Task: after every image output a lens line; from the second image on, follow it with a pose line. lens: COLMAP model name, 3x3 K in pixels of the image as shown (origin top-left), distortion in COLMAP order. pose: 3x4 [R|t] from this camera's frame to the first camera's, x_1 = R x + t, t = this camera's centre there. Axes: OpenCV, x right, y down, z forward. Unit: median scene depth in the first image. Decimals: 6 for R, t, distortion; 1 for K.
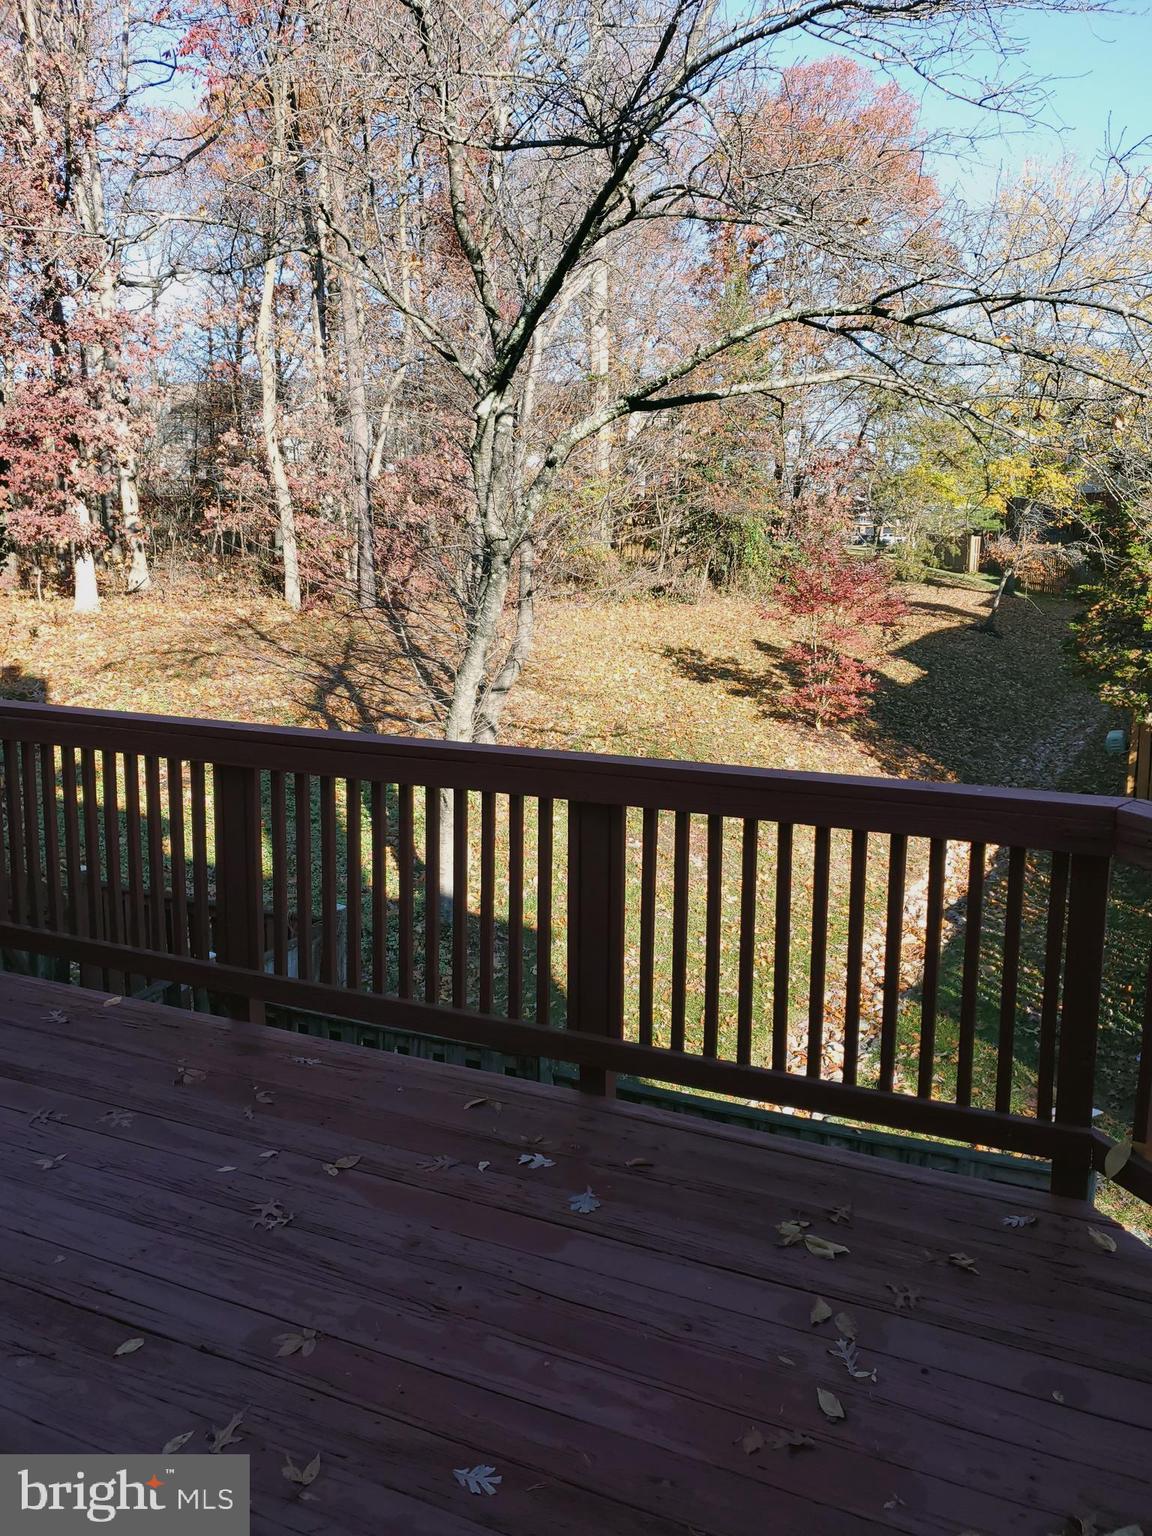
lens RADIAL K [[1195.3, 0, 571.3], [0, 1195.3, 764.8], [0, 0, 1]] dist [0.047542, -0.045263]
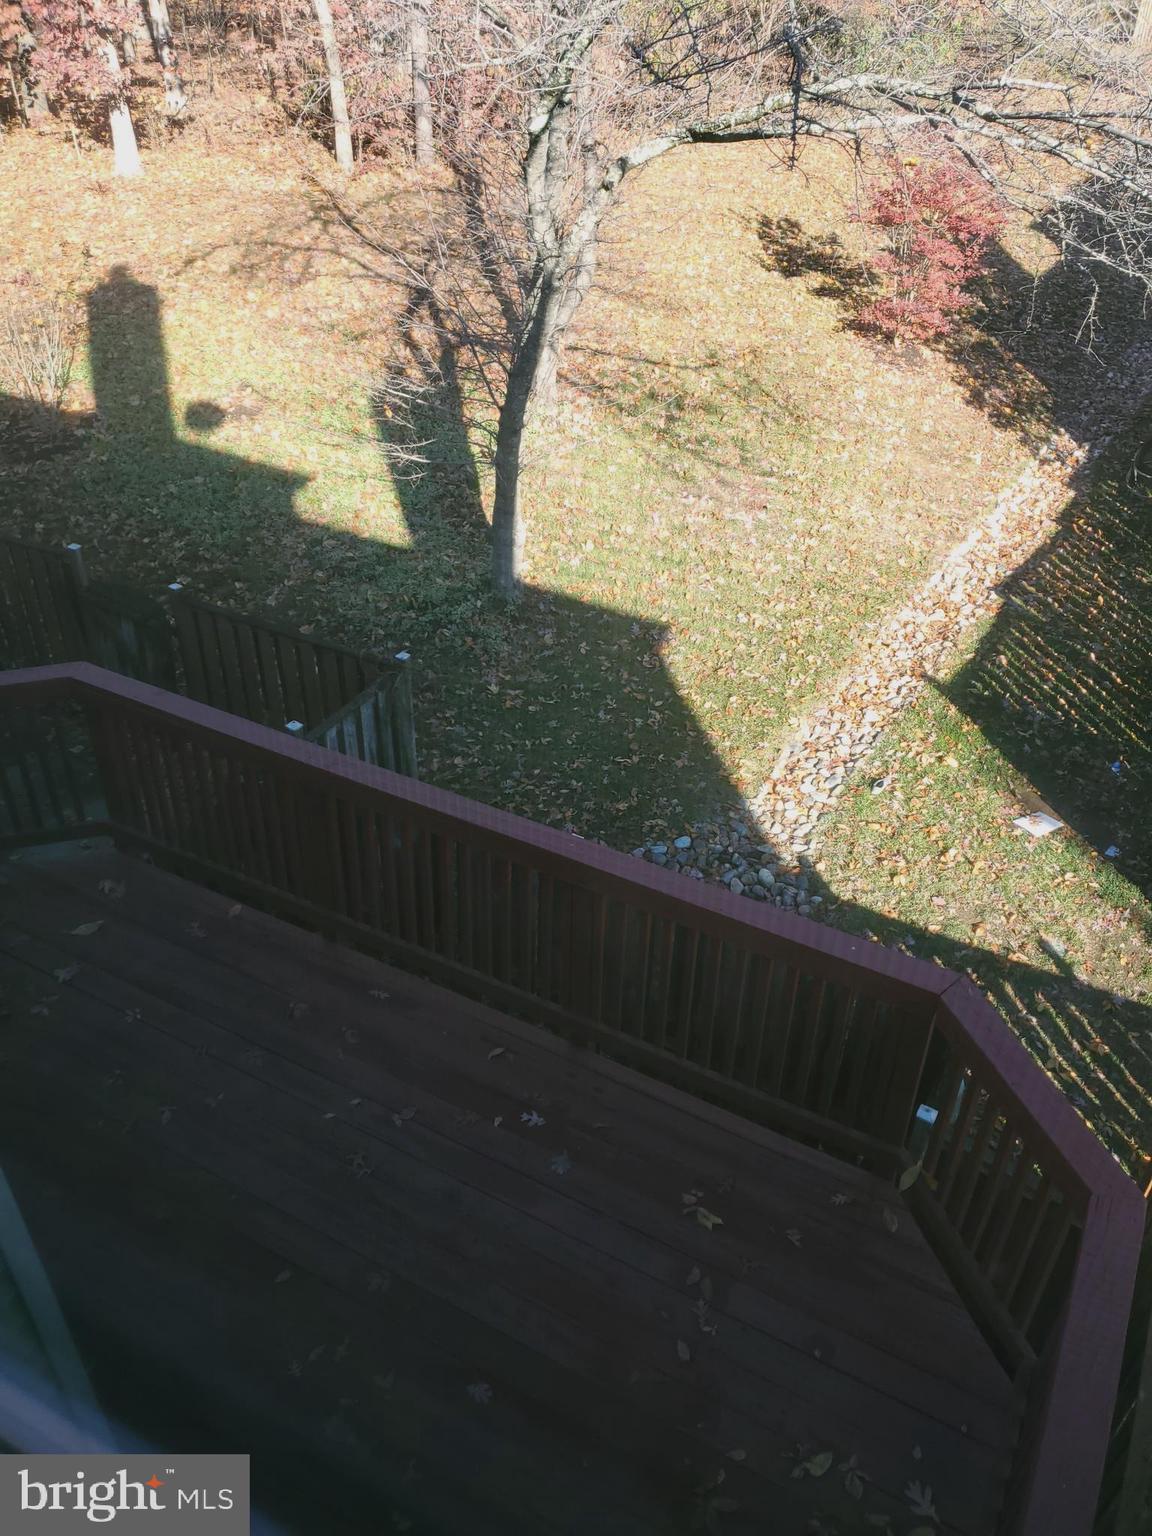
lens RADIAL K [[1195.3, 0, 573.5], [0, 1195.3, 772.4], [0, 0, 1]] dist [0.047542, -0.045263]
pose [[0.997588, 0.048649, -0.049505, 0.016828], [-0.022959, 0.904385, 0.426100, -0.159058], [0.065501, -0.423935, 0.903321, -0.037154]]
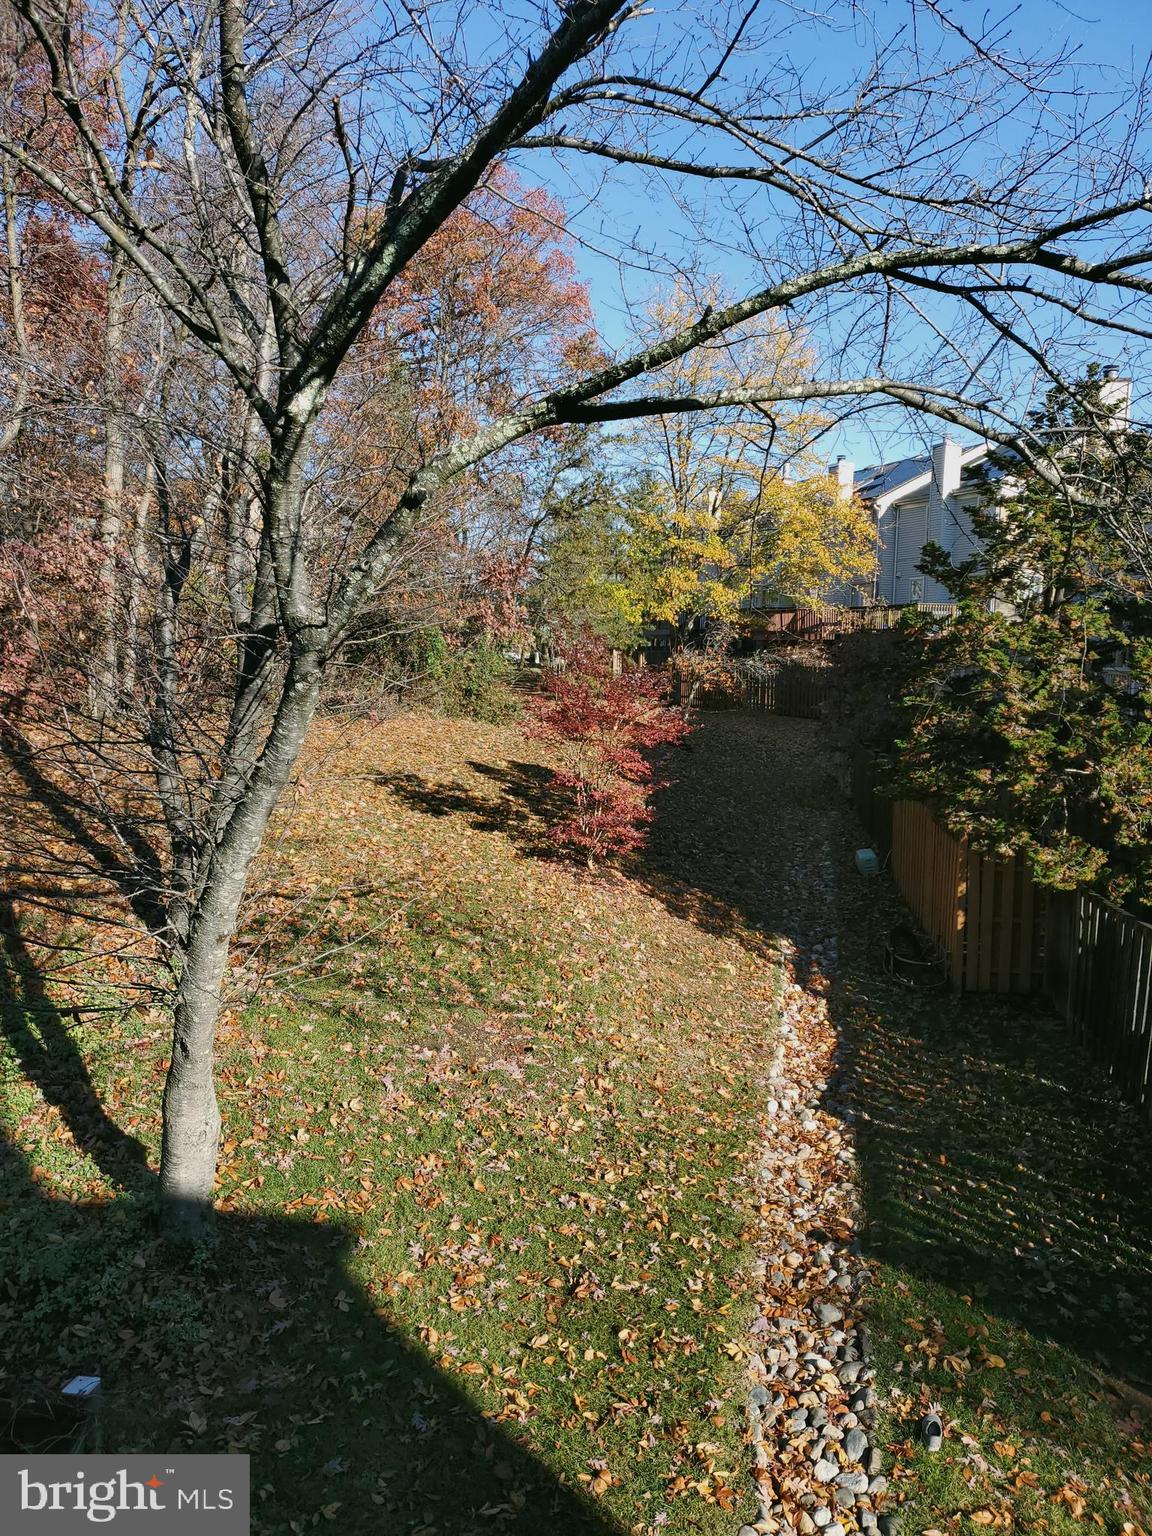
lens RADIAL K [[1195.3, 0, 581.6], [0, 1195.3, 773.2], [0, 0, 1]] dist [0.047542, -0.045263]
pose [[0.942375, -0.027927, 0.333391, -0.094748], [0.056110, 0.995588, -0.075207, -0.042654], [-0.329820, 0.089580, 0.939784, 0.273726]]
